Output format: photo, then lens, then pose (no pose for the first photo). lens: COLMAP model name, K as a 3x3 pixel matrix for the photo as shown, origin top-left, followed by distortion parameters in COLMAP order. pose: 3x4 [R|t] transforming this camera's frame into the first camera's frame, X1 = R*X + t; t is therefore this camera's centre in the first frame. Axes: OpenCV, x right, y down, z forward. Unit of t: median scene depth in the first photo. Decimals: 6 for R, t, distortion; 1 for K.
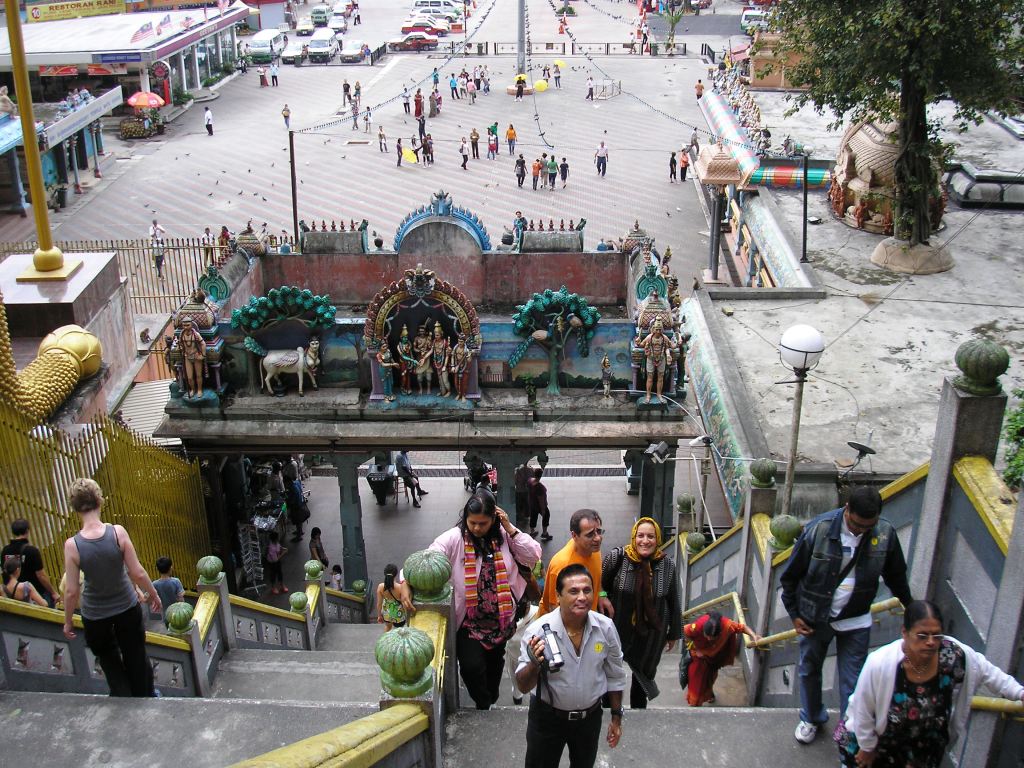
lens RADIAL K [[1160.1, 0, 512.0], [0, 1160.1, 384.0], [0, 0, 1]] dist [-0.155959, 0.016676]
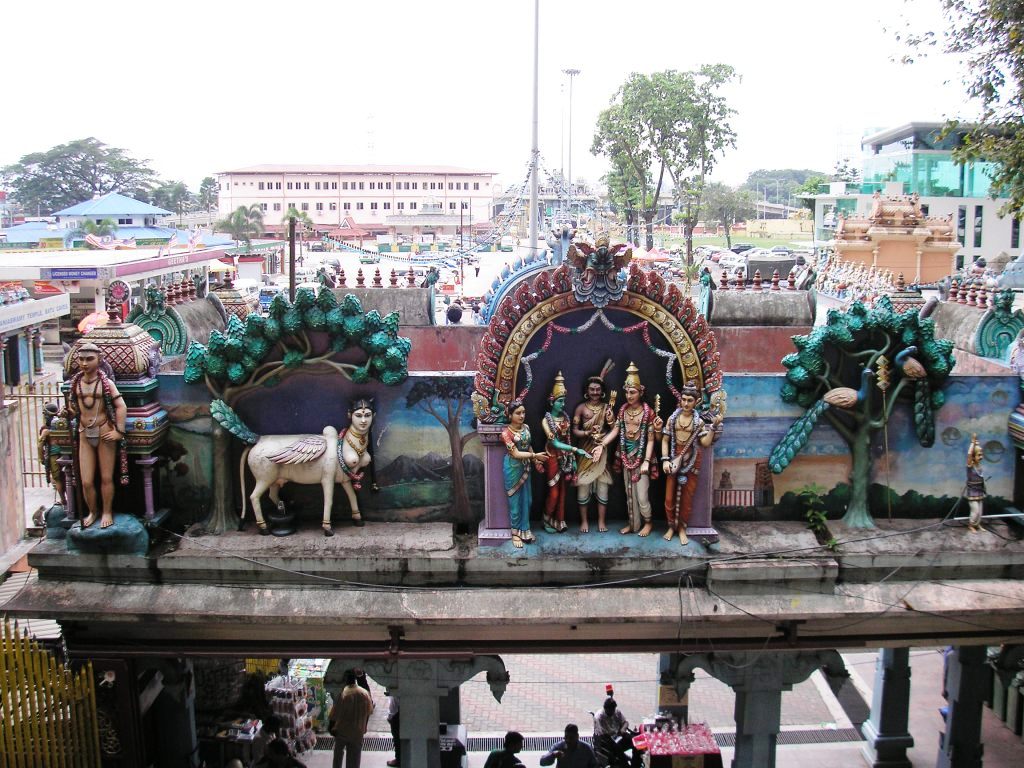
lens RADIAL K [[1160.1, 0, 512.0], [0, 1160.1, 384.0], [0, 0, 1]] dist [-0.155959, 0.016676]
pose [[0.999469, 0.003043, 0.032444, -0.125071], [0.005902, 0.962259, -0.272073, 0.079100], [-0.032048, 0.272120, 0.961730, 0.542860]]
